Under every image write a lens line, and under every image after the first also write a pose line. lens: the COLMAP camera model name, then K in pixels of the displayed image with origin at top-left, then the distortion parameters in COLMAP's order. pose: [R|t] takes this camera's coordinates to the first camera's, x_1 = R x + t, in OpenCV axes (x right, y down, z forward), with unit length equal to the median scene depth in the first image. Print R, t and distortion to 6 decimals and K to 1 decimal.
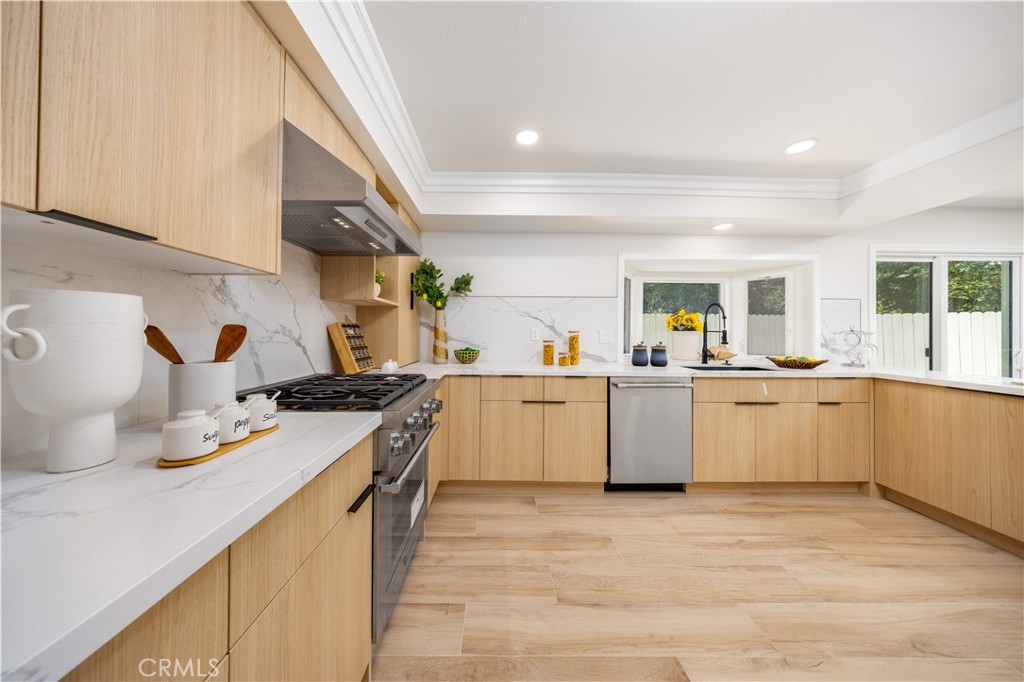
lens RADIAL K [[312.0, 0, 508.0], [0, 312.0, 331.6], [0, 0, 1]] dist [-0.000843, 0.000135]
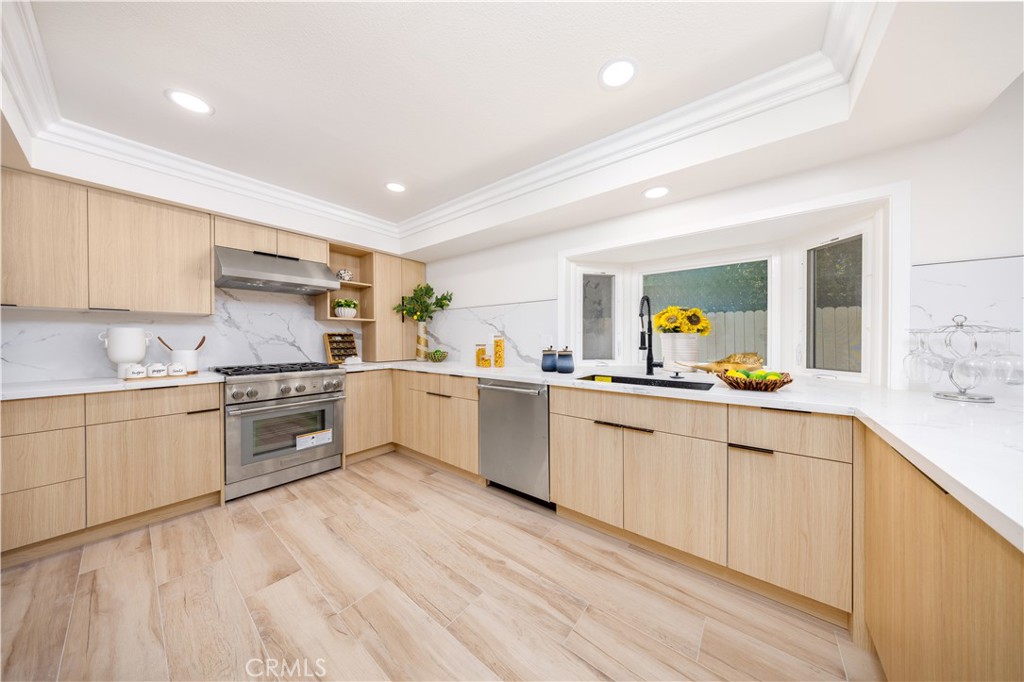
lens RADIAL K [[297.9, 0, 517.9], [0, 297.9, 339.2], [0, 0, 1]] dist [-0.001009, -0.000058]
pose [[0.788852, -0.009178, -0.614515, 1.110312], [0.012613, 0.999920, 0.001257, 0.012669], [0.614454, -0.008742, 0.788904, 0.286894]]
